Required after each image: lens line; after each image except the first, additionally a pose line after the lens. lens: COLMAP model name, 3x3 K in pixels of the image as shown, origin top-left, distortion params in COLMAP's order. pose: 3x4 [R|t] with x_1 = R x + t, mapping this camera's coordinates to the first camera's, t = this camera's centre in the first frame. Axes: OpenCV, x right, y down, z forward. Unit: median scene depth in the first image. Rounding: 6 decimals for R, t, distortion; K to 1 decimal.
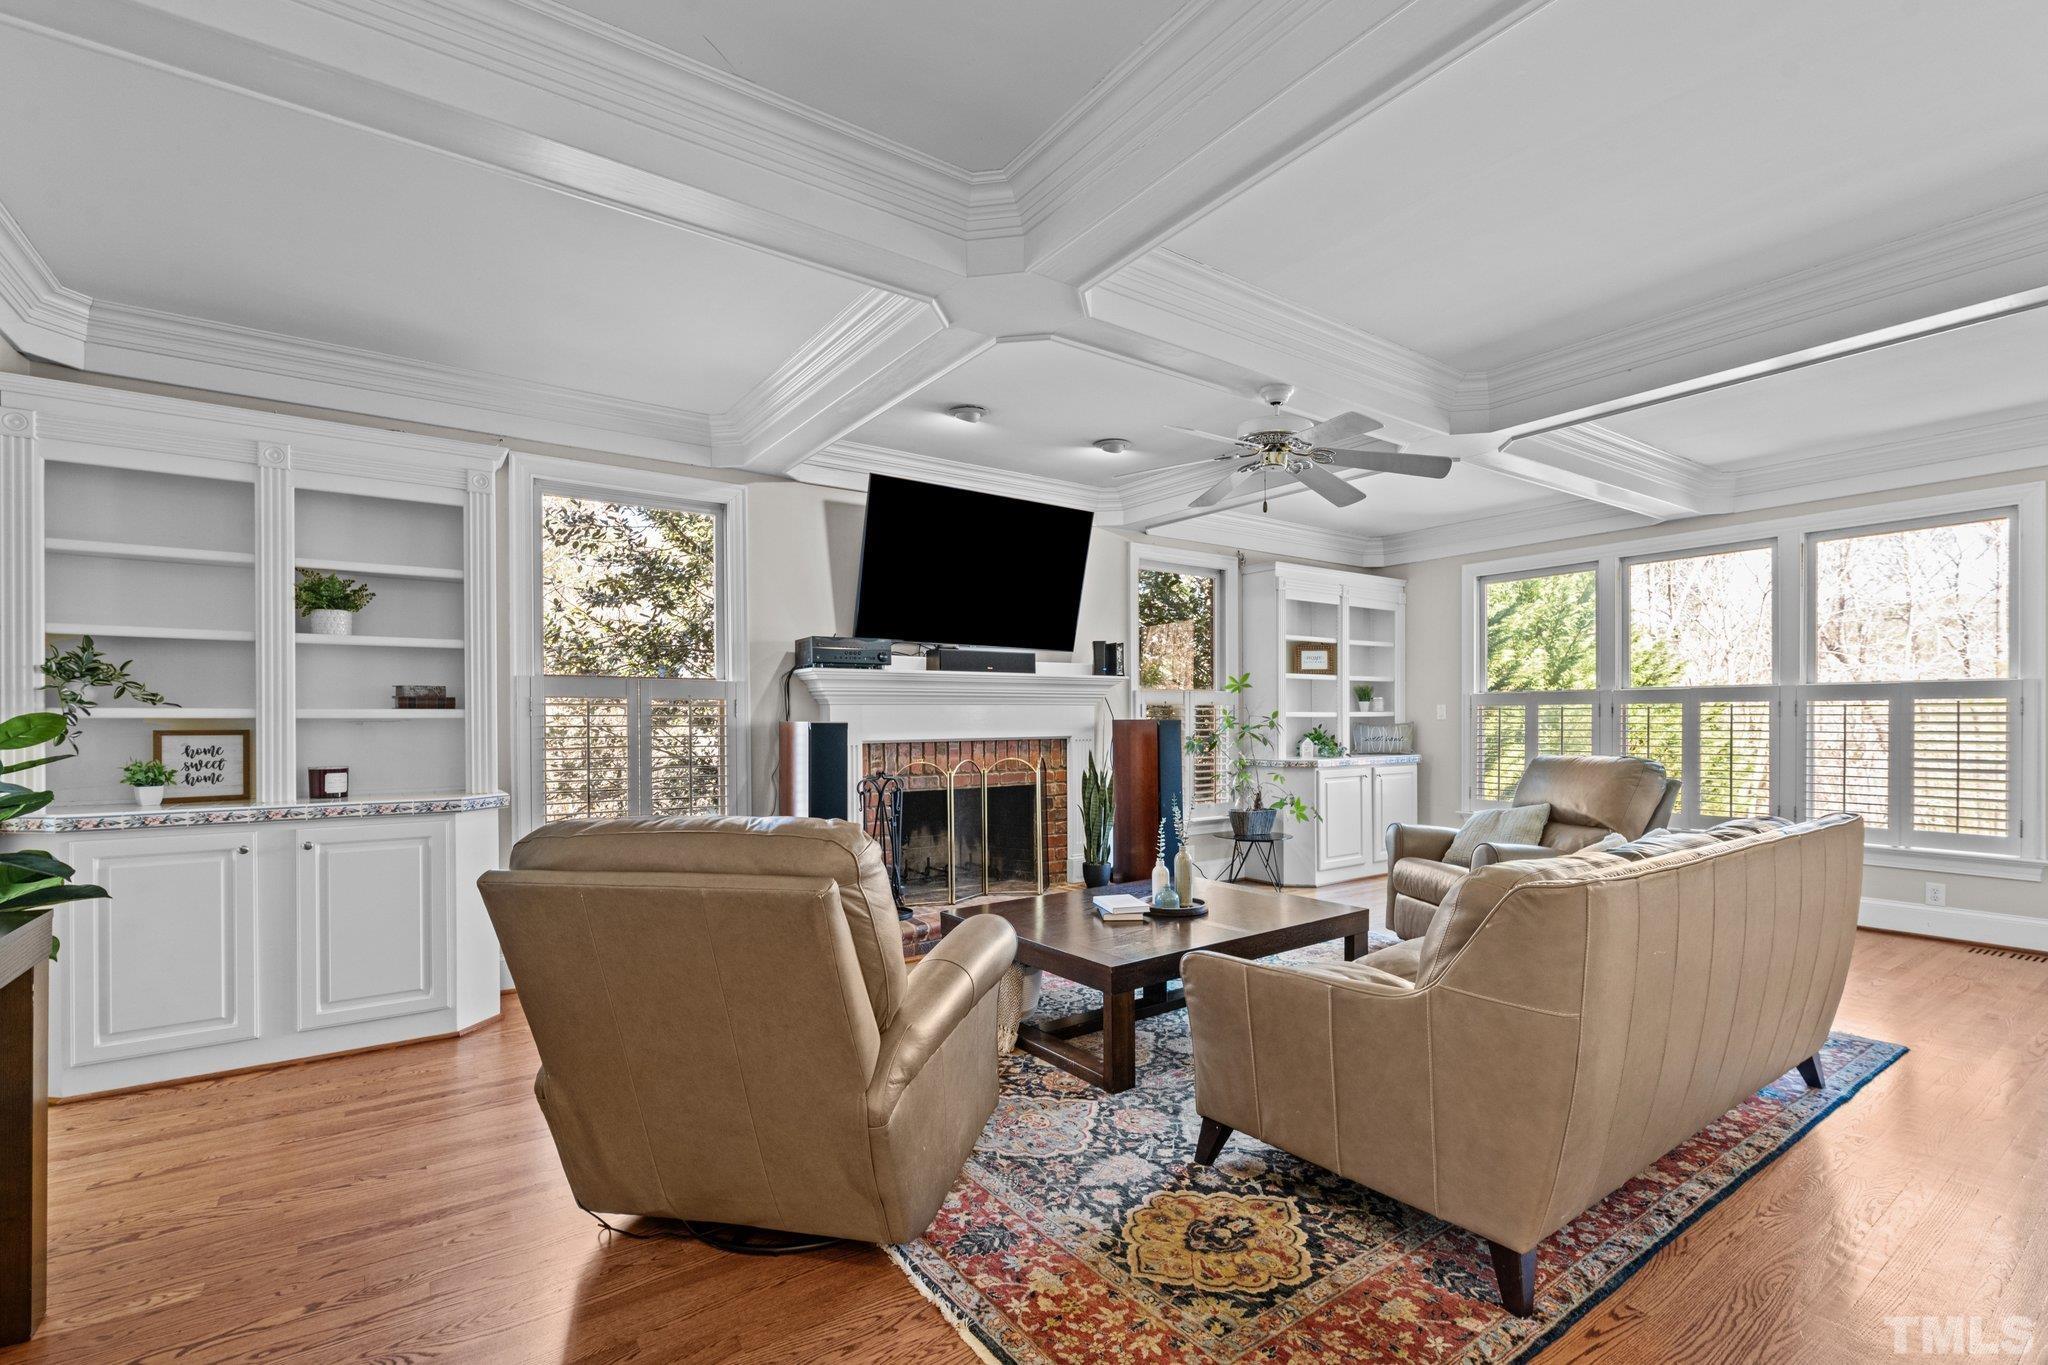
lens RADIAL K [[899.7, 0, 1019.1], [0, 899.7, 720.3], [0, 0, 1]] dist [-0.001910, -0.000180]
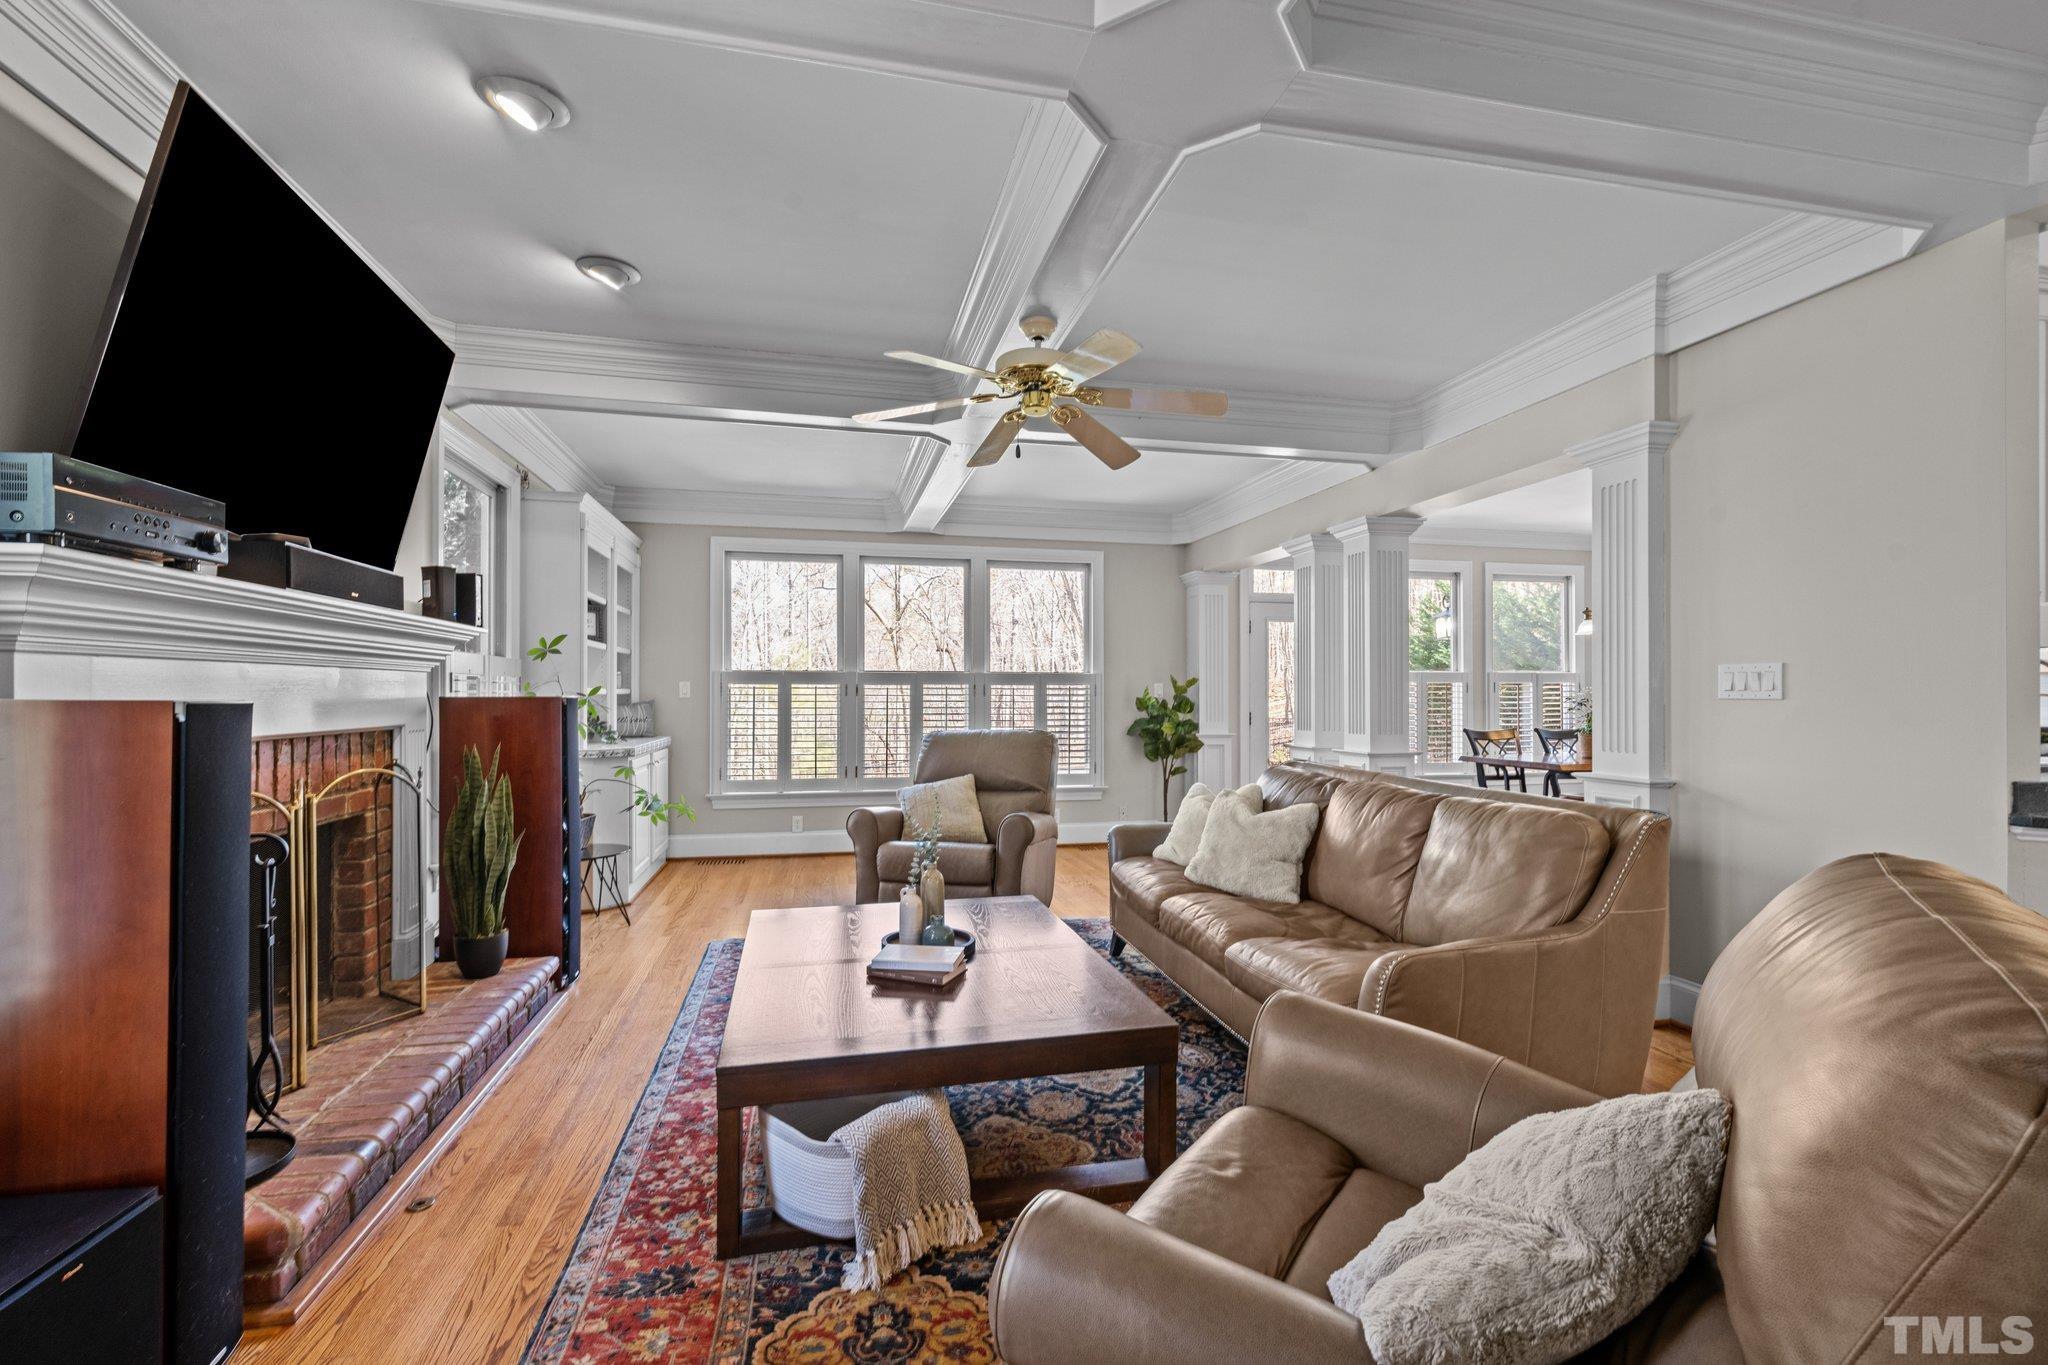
lens RADIAL K [[881.0, 0, 1024.0], [0, 881.0, 682.5], [0, 0, 1]] dist [-0.014109, 0.000017]
pose [[0.374260, 0.018966, 0.927130, -0.323655], [-0.000981, 0.999798, -0.020056, 0.002601], [-0.927323, 0.006597, 0.374203, 0.437052]]
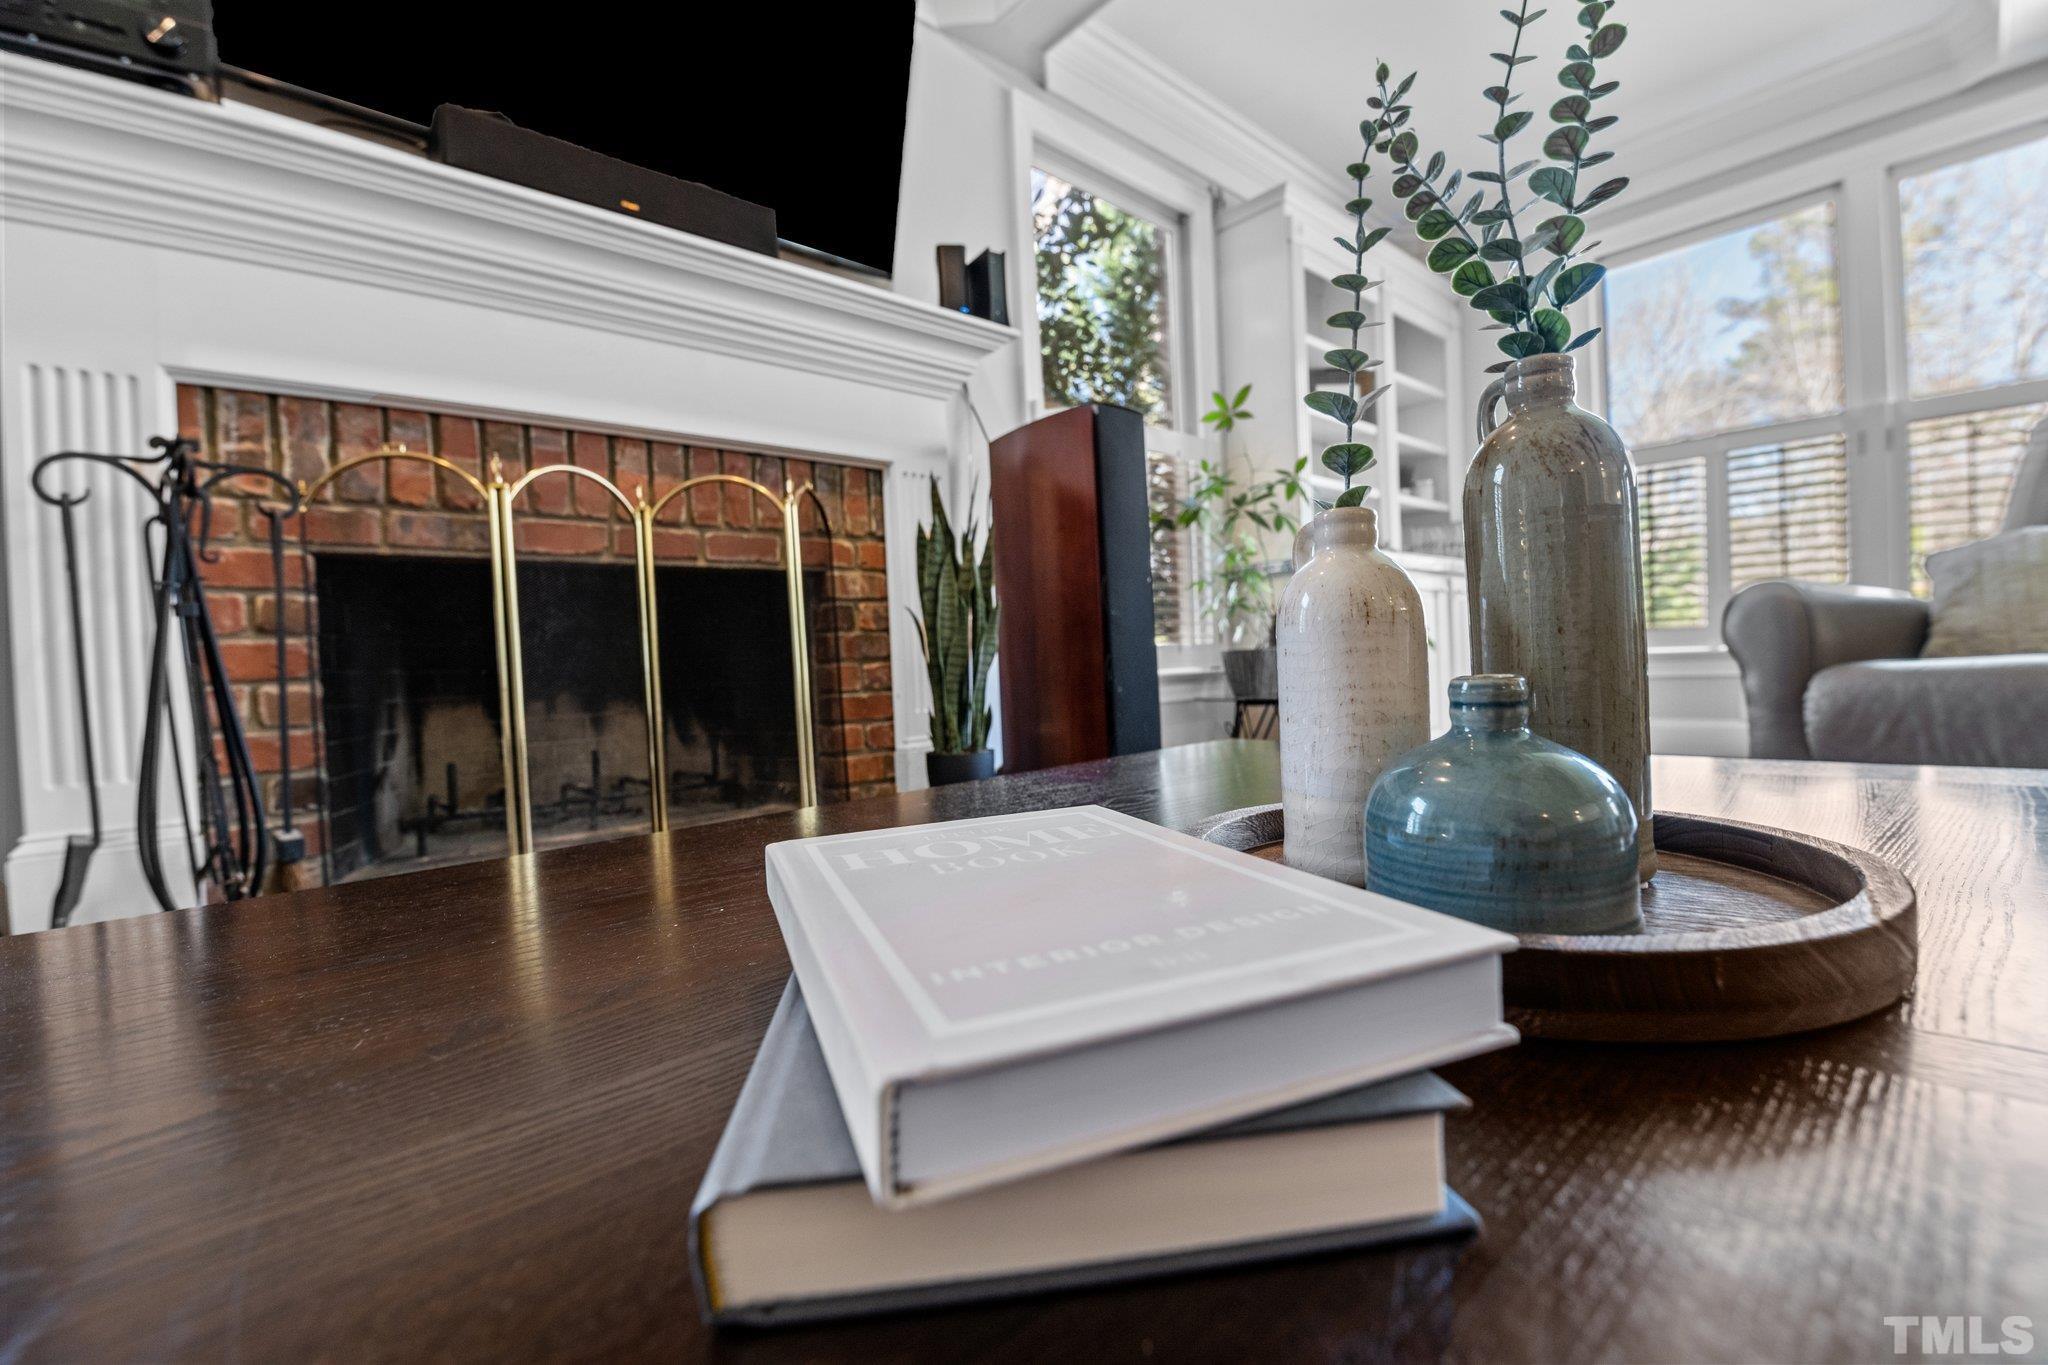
lens RADIAL K [[881.0, 0, 1024.0], [0, 881.0, 682.5], [0, 0, 1]] dist [-0.014109, 0.000017]
pose [[0.991340, -0.039975, 0.125088, 0.065806], [0.037419, 0.999041, 0.022720, 0.119480], [-0.125876, -0.017842, 0.991886, 0.598933]]
